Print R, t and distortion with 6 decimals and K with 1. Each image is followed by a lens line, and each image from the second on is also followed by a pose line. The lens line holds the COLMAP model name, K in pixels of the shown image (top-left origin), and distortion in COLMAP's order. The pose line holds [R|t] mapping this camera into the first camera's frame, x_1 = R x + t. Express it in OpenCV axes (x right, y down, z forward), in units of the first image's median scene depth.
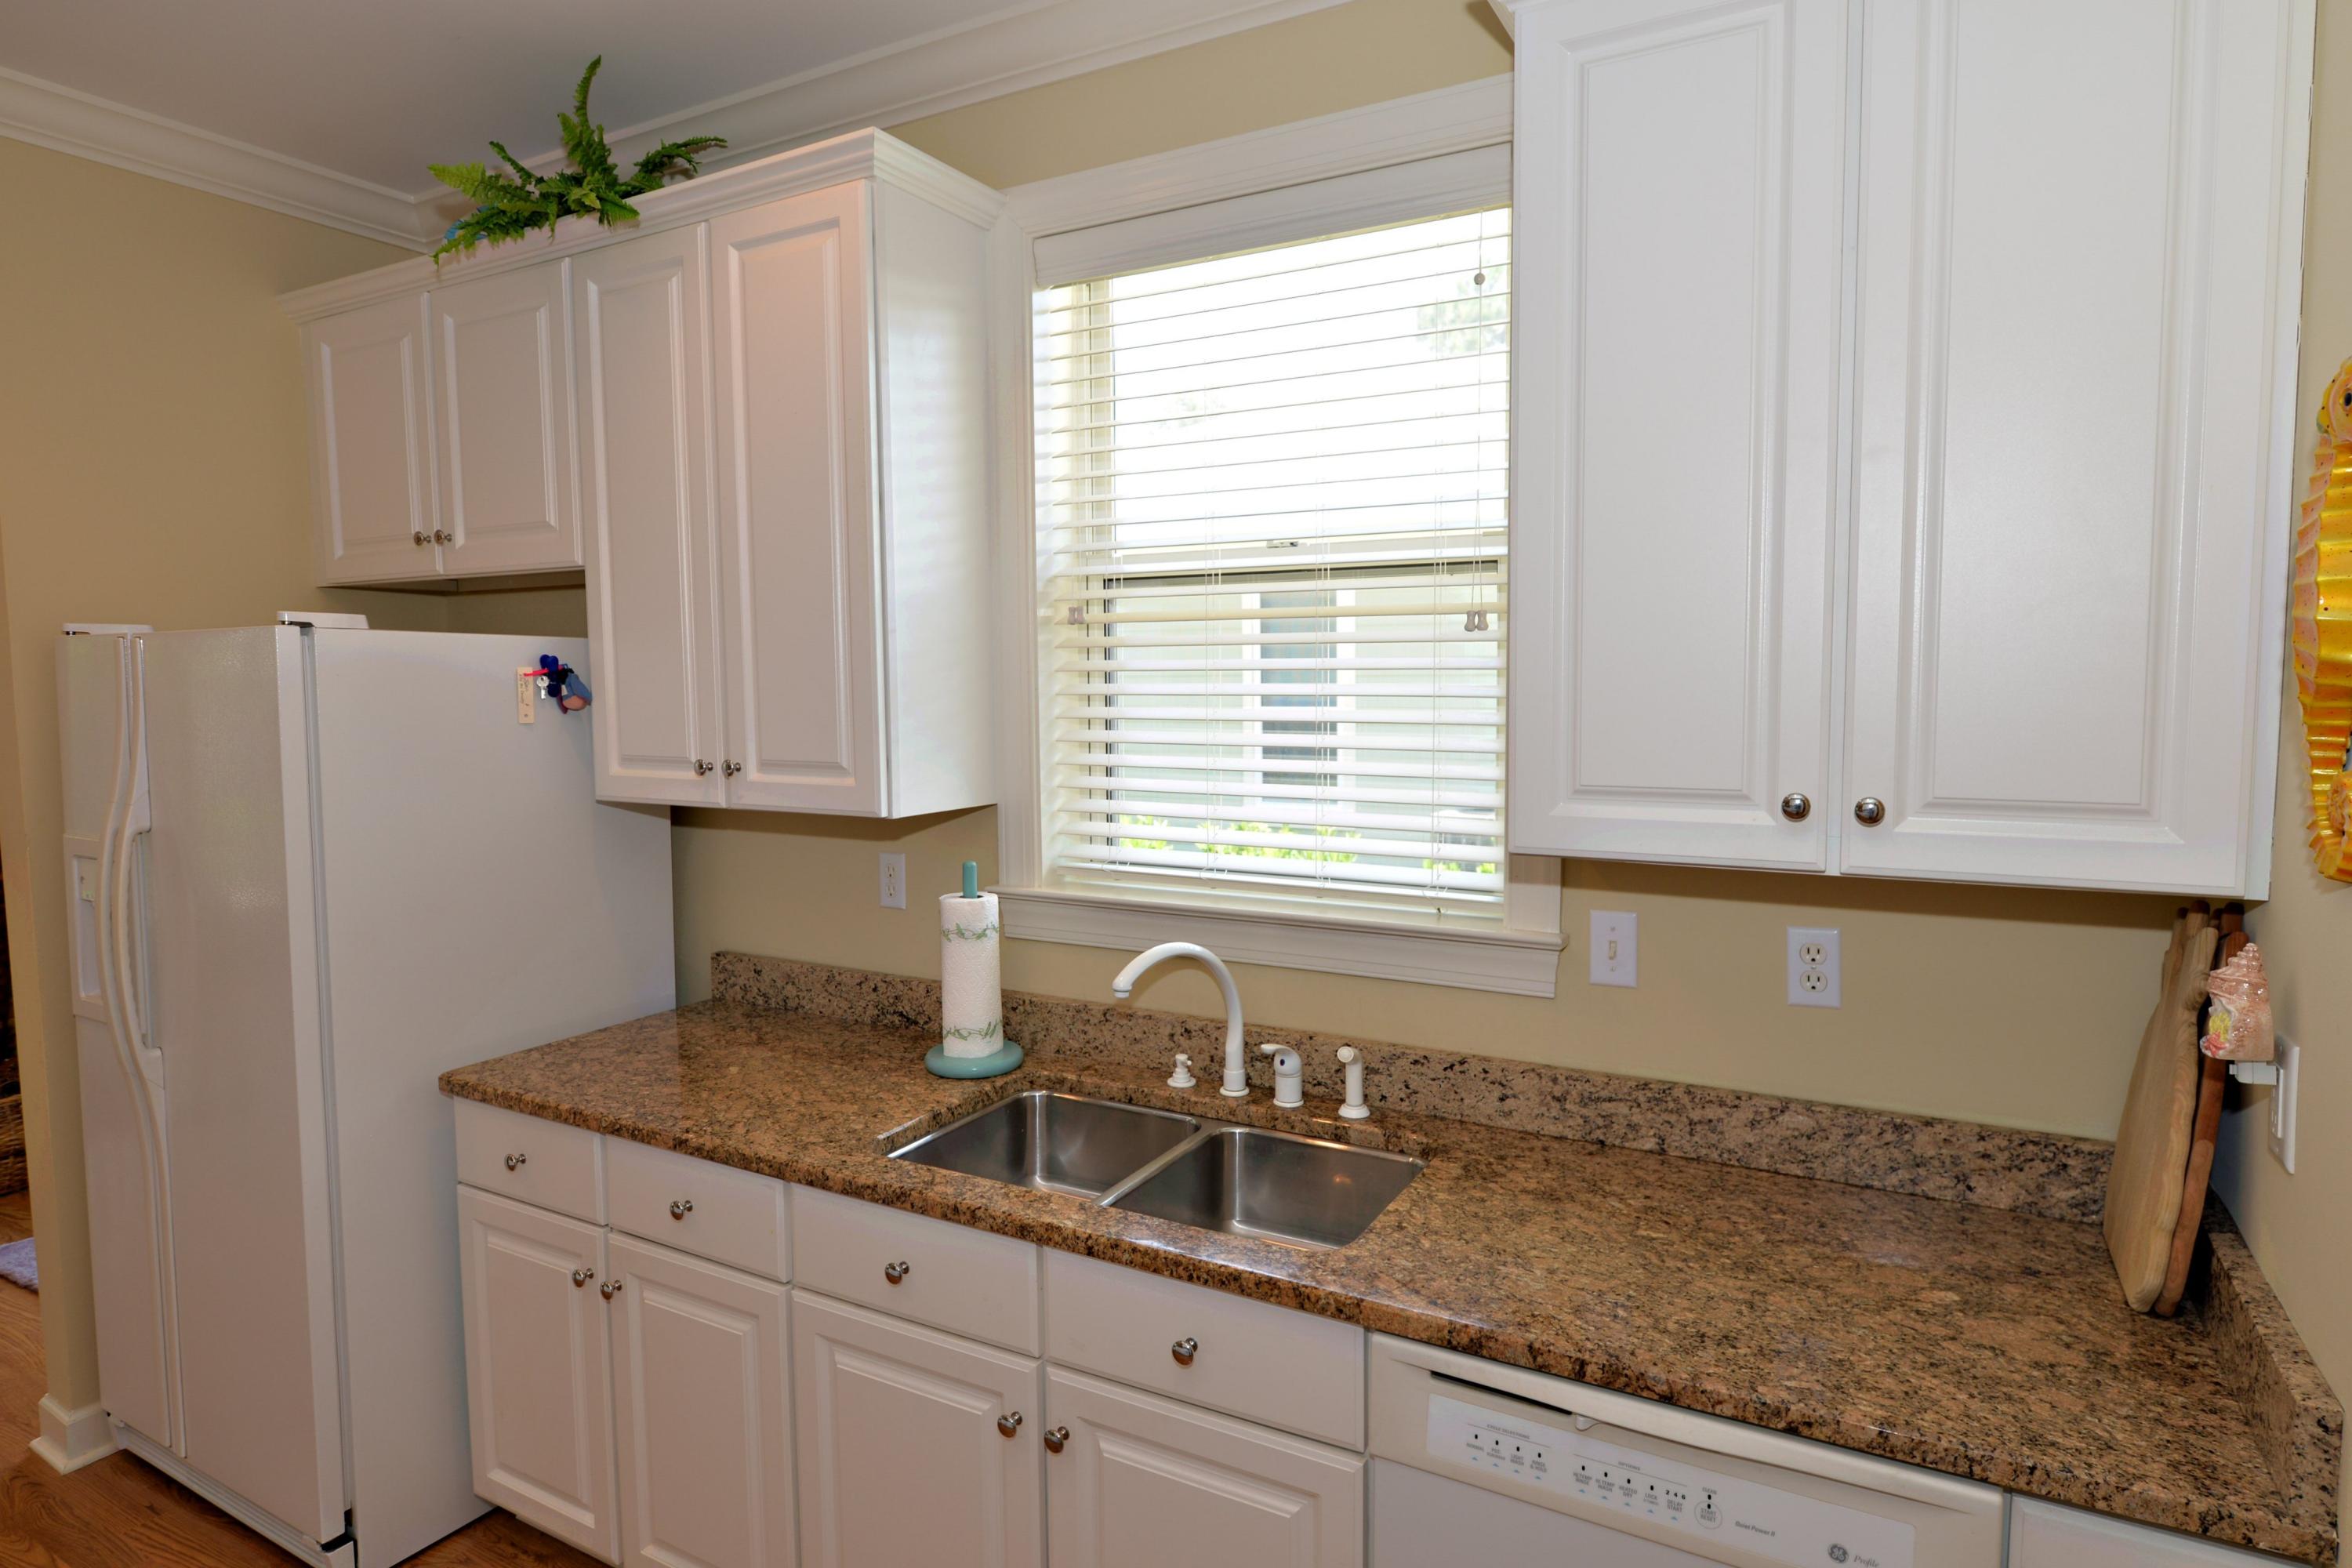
lens RADIAL K [[1291.9, 0, 1216.4], [0, 1291.9, 779.1], [0, 0, 1]] dist [-0.002913, -0.002657]
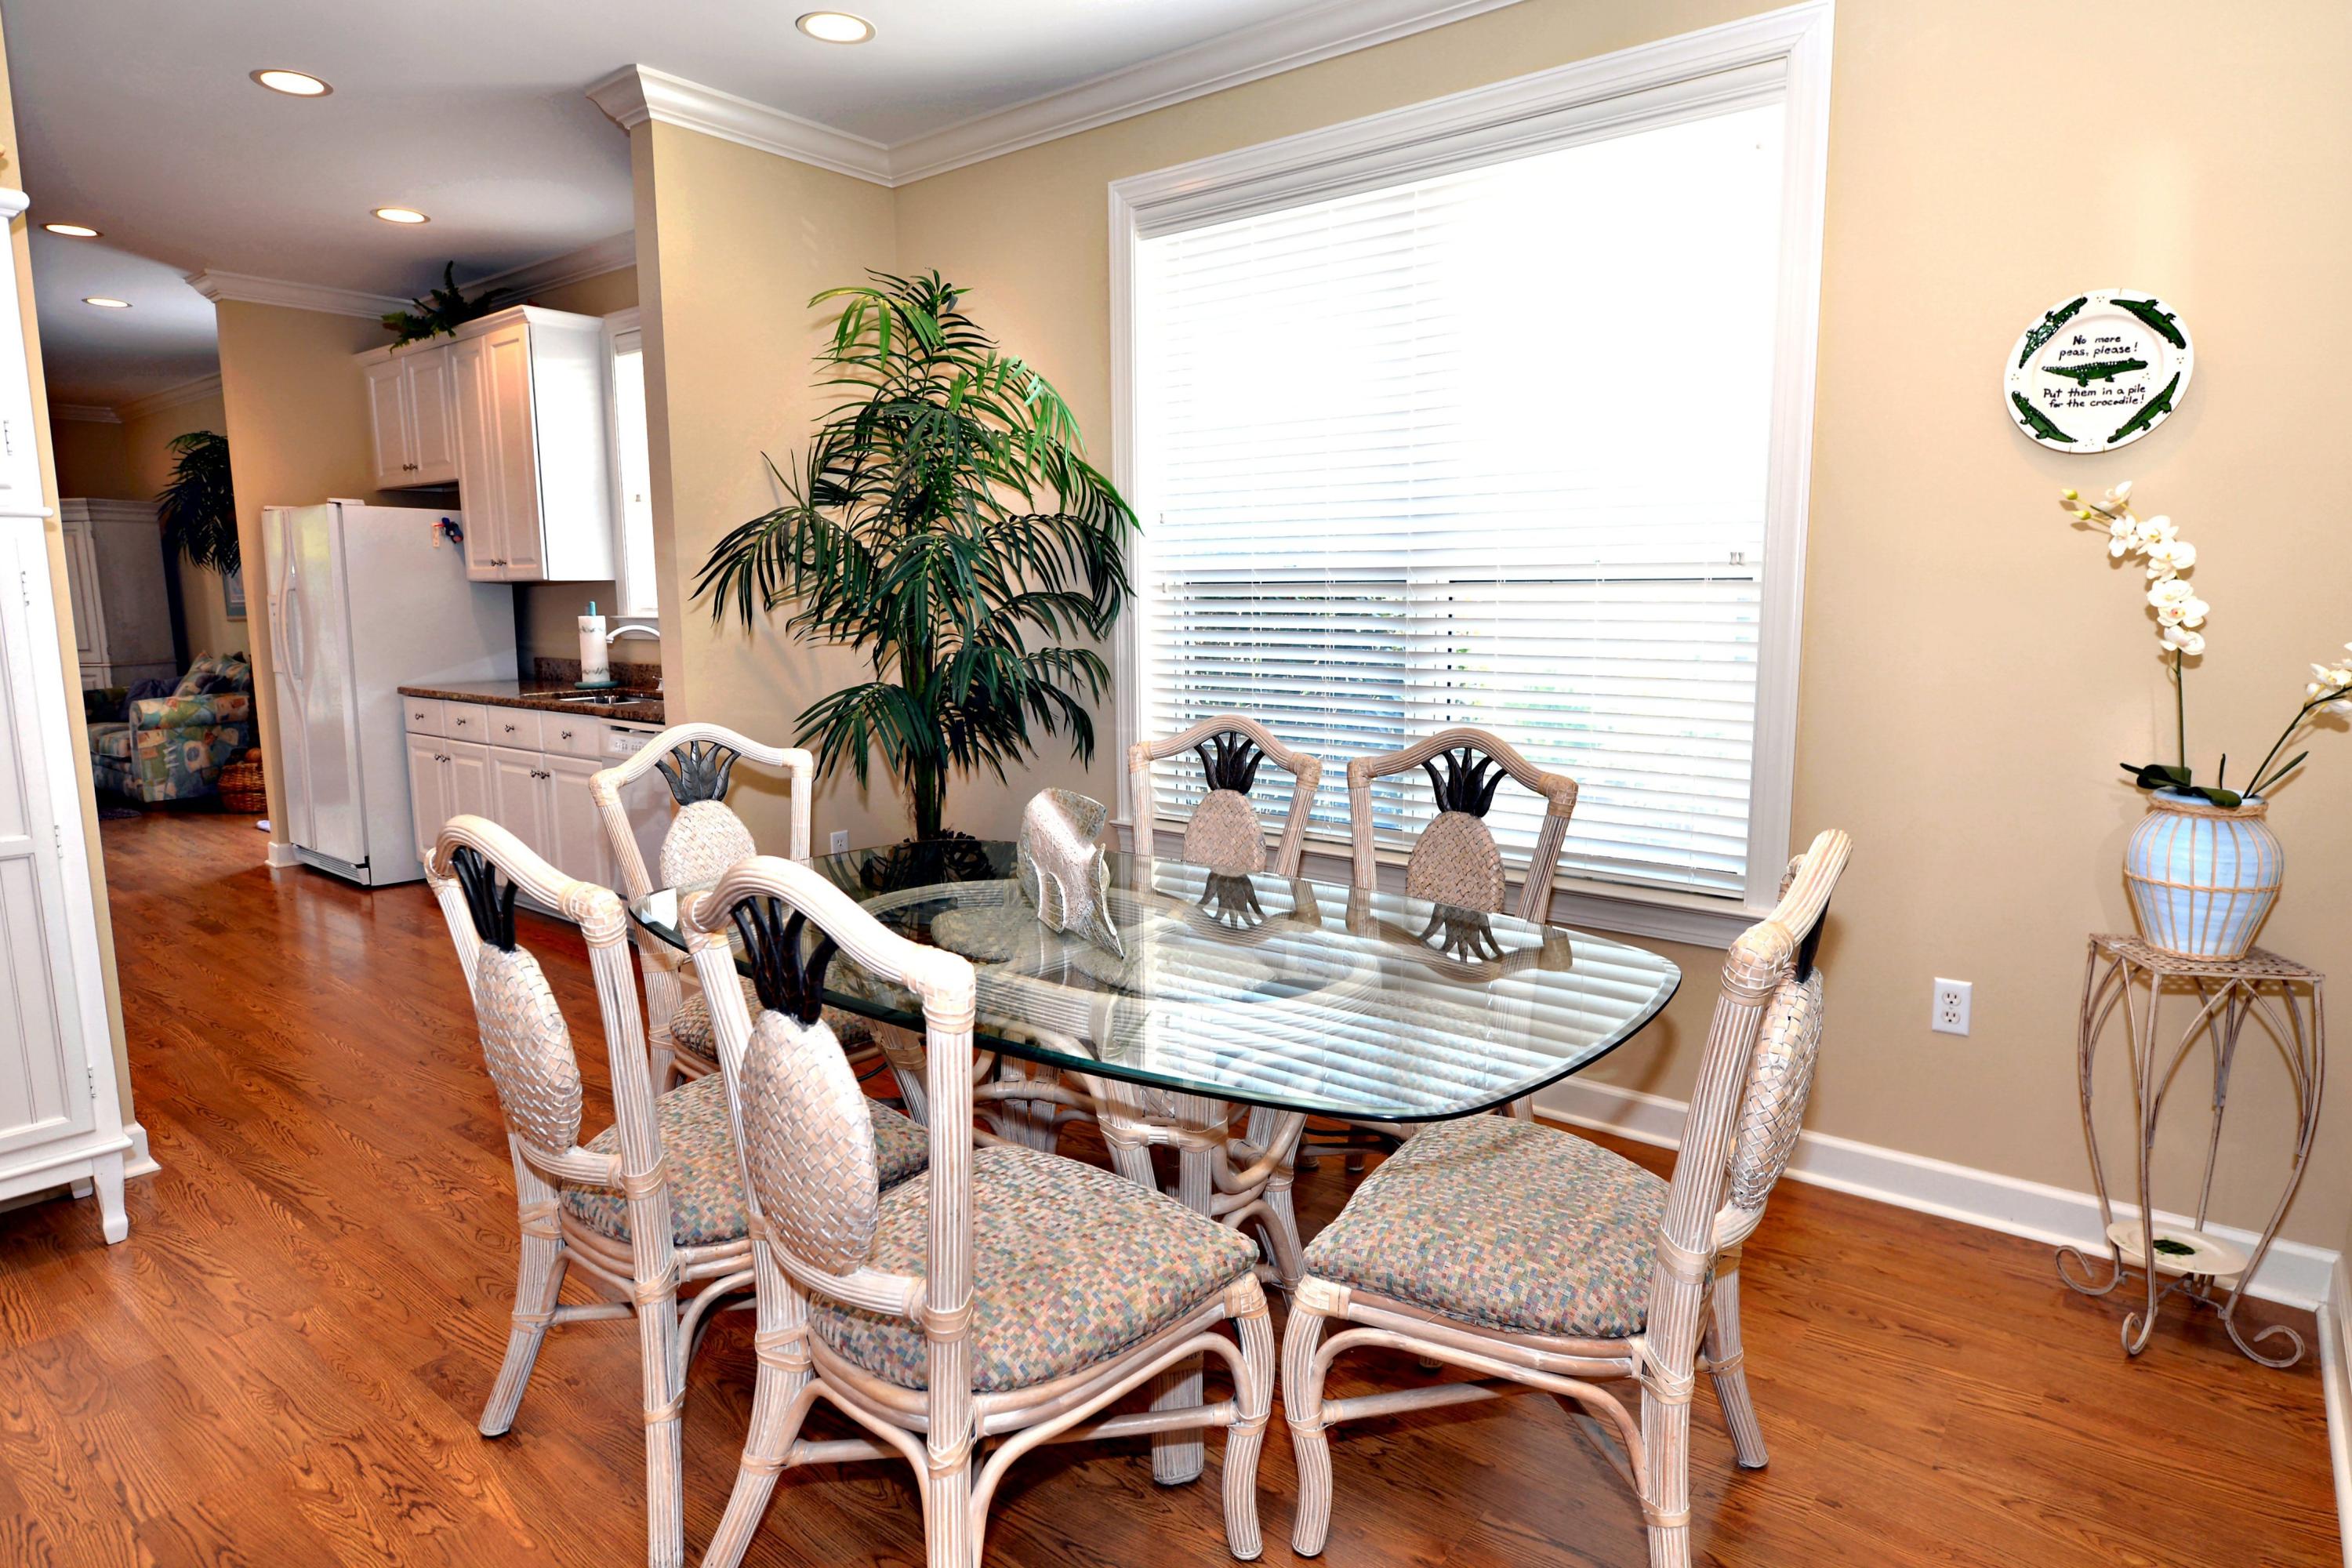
lens RADIAL K [[1291.9, 0, 1216.4], [0, 1291.9, 779.1], [0, 0, 1]] dist [-0.002913, -0.002657]
pose [[0.988083, 0.025839, -0.151741, 1.251794], [-0.016425, 0.997880, 0.062974, 0.209791], [0.153046, -0.059732, 0.986412, -1.141864]]
